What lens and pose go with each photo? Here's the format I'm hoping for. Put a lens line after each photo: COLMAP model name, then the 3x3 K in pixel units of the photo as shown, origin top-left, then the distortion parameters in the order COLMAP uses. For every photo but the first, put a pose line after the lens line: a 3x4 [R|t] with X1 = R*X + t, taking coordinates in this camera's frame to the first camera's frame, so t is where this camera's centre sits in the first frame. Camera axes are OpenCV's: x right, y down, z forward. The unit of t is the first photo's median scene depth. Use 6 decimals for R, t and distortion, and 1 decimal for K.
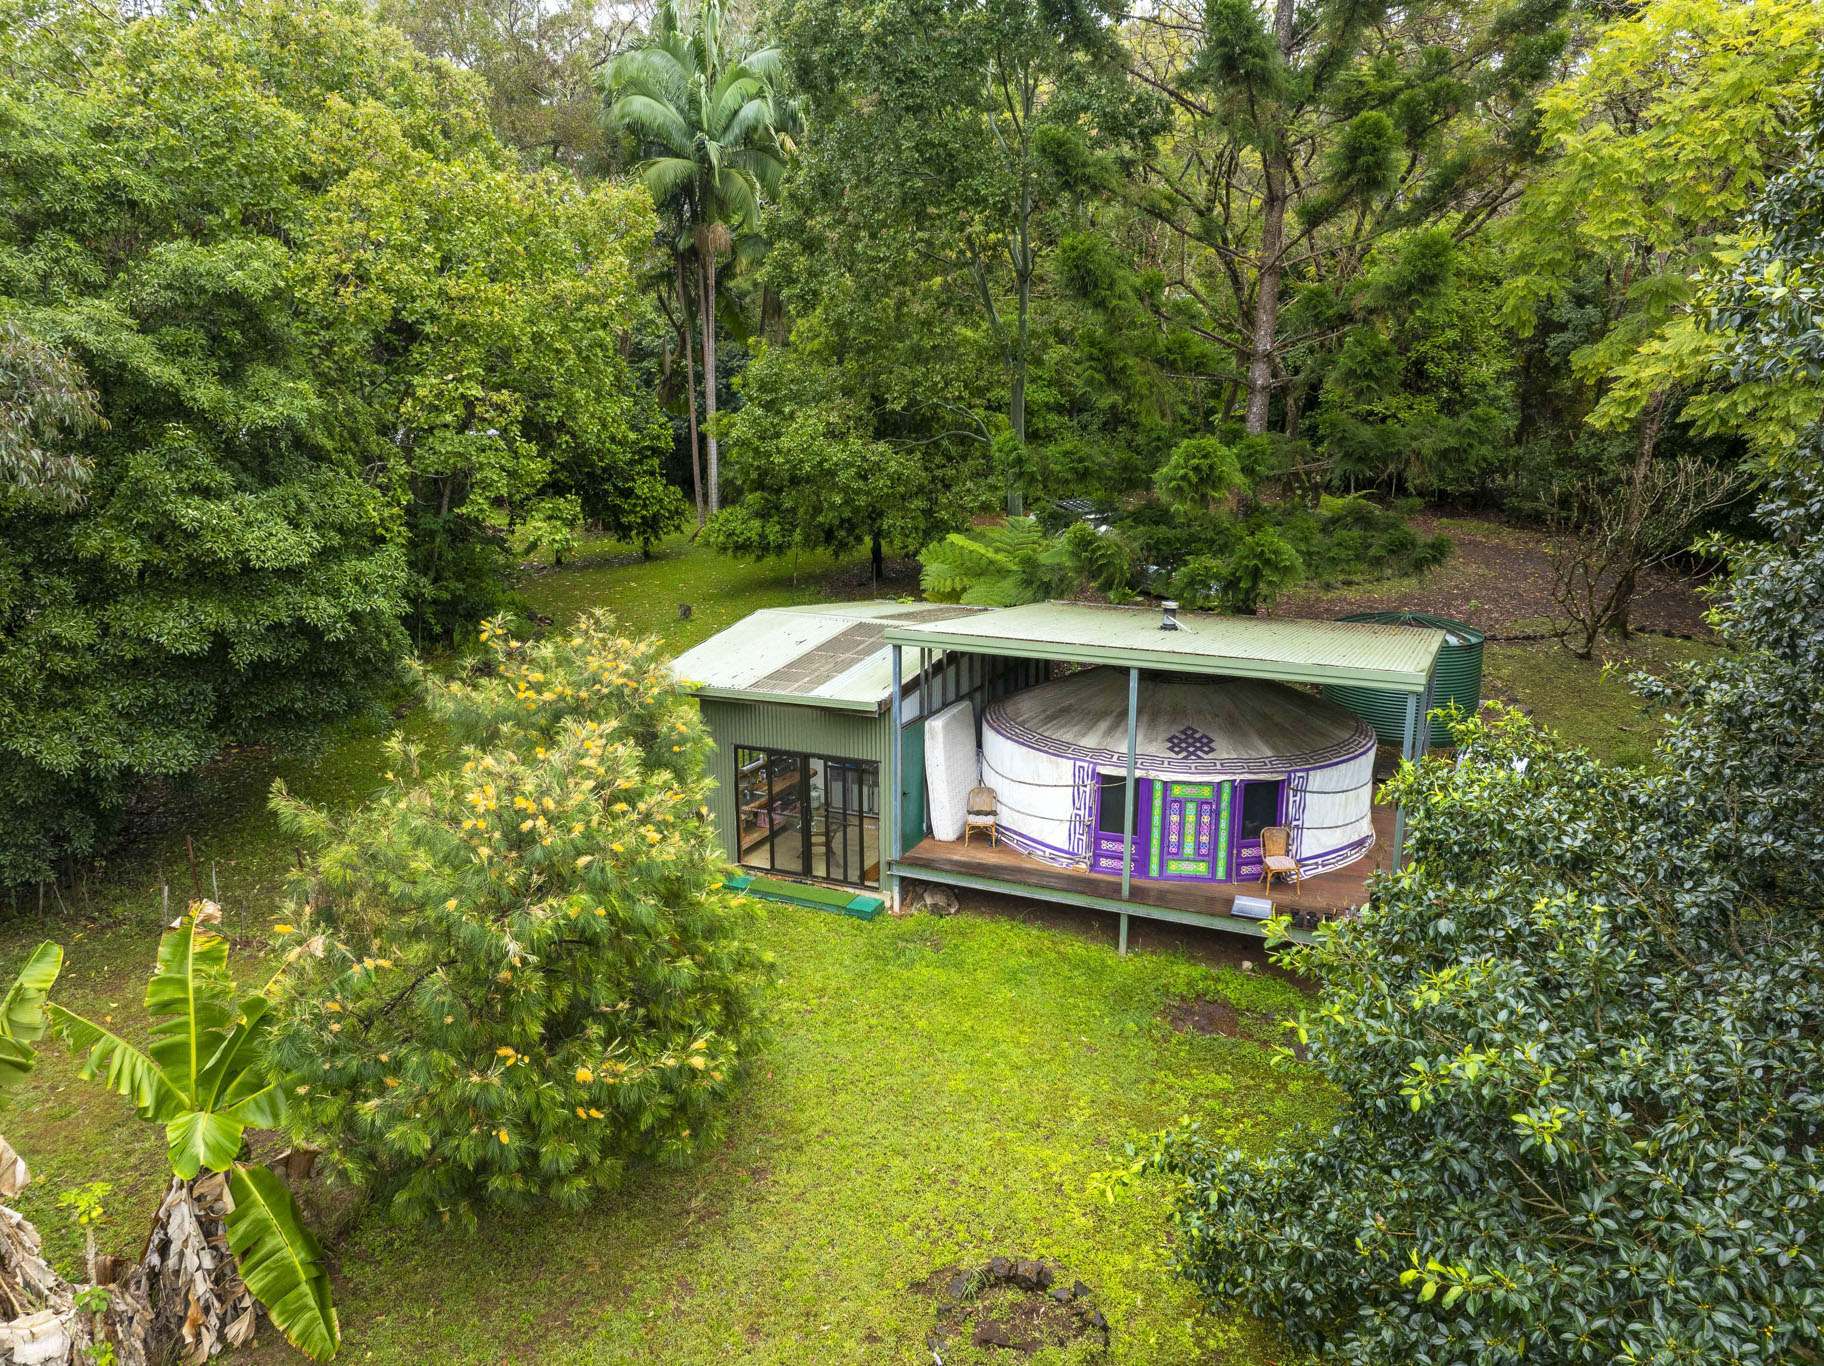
lens RADIAL K [[1290.5, 0, 910.6], [0, 1290.5, 679.0], [0, 0, 1]] dist [-0.038125, 0.000888]
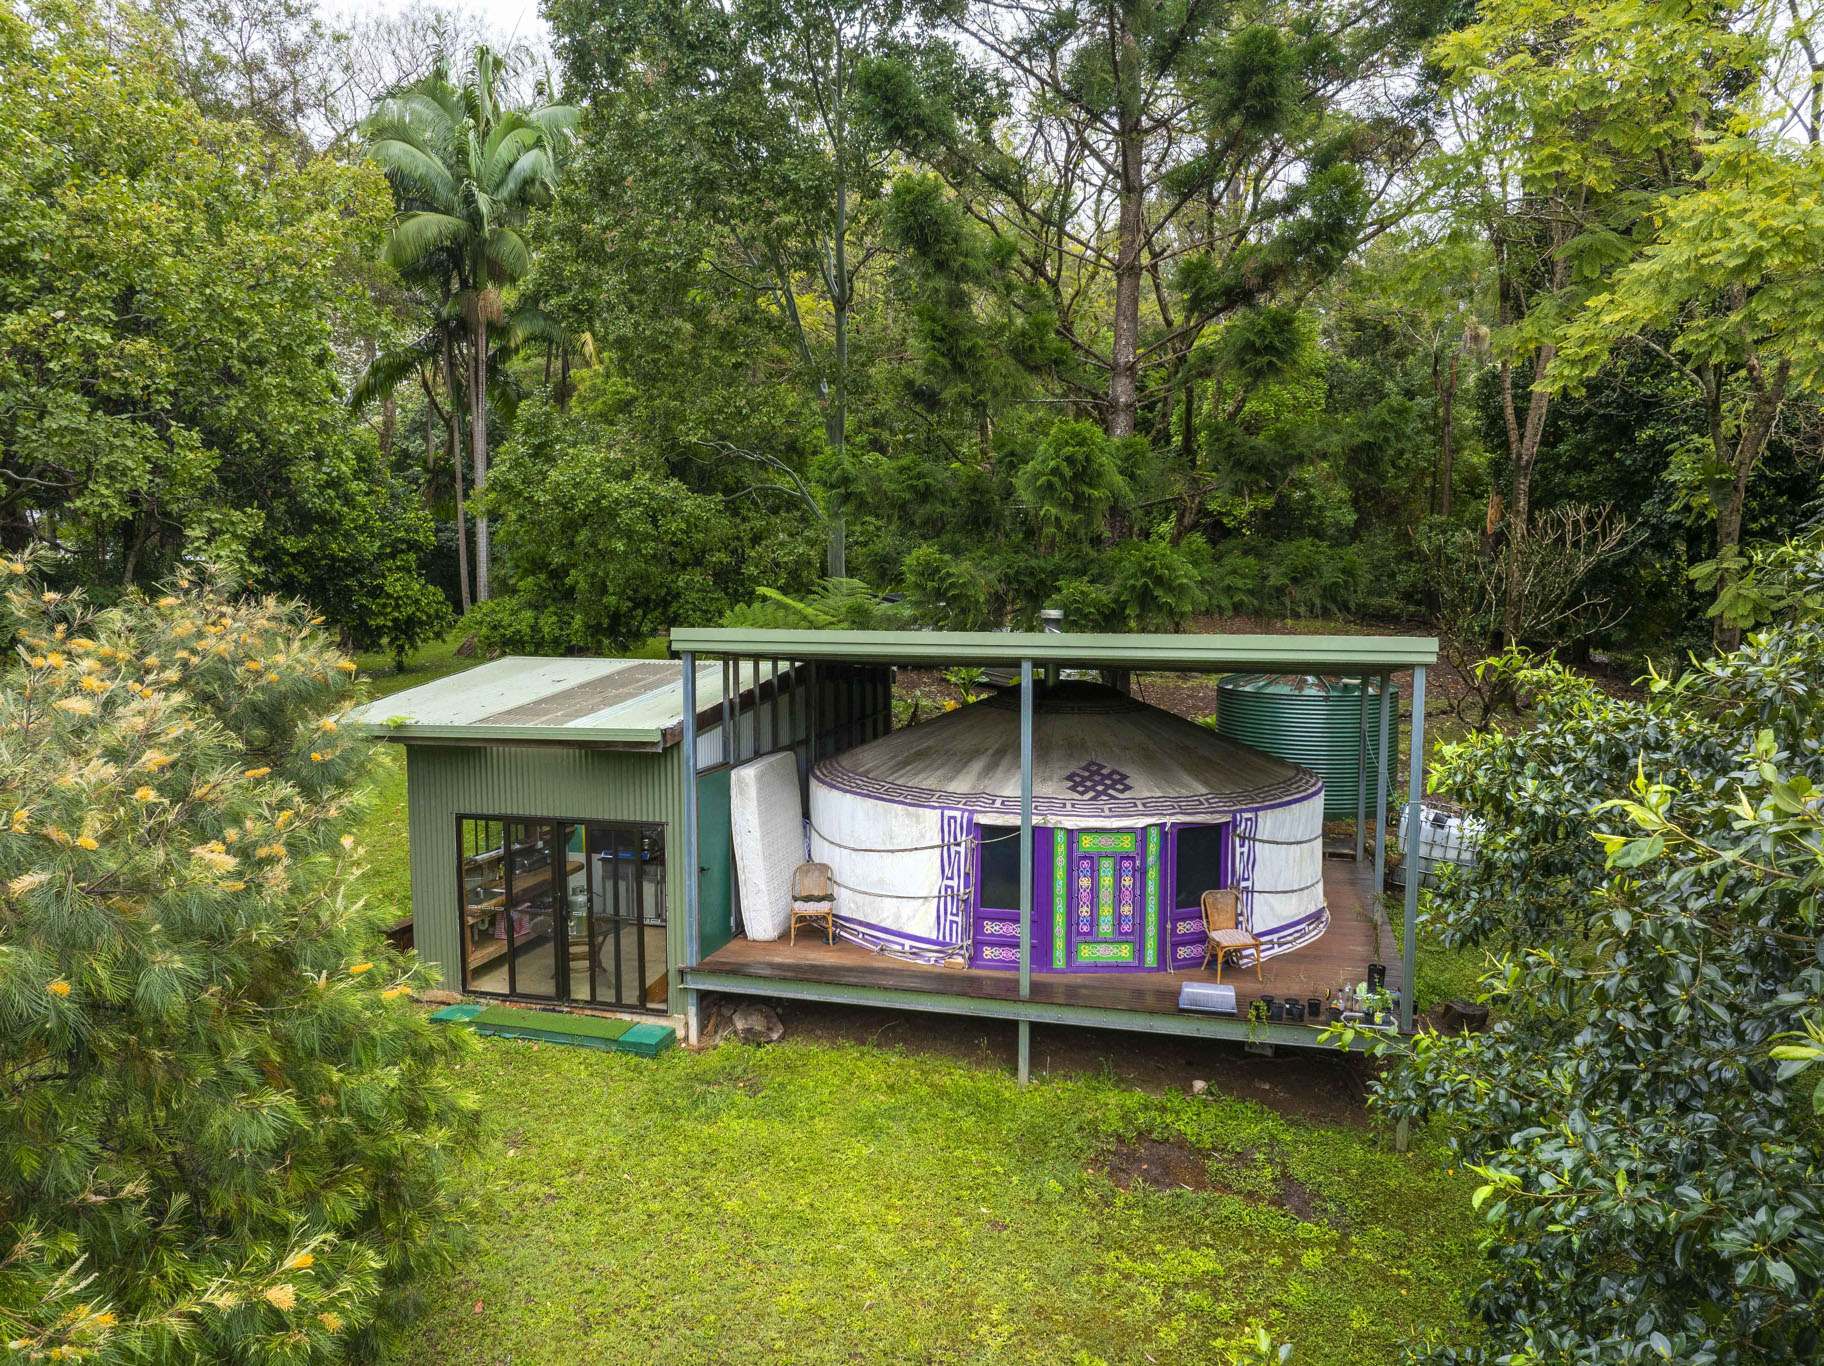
lens RADIAL K [[1275.9, 0, 915.7], [0, 1275.9, 682.5], [0, 0, 1]] dist [-0.038362, -0.005369]
pose [[0.988193, -0.013799, 0.152588, 0.005675], [0.035347, 0.989603, -0.139418, 0.090359], [-0.149078, 0.143166, 0.978407, 0.295790]]
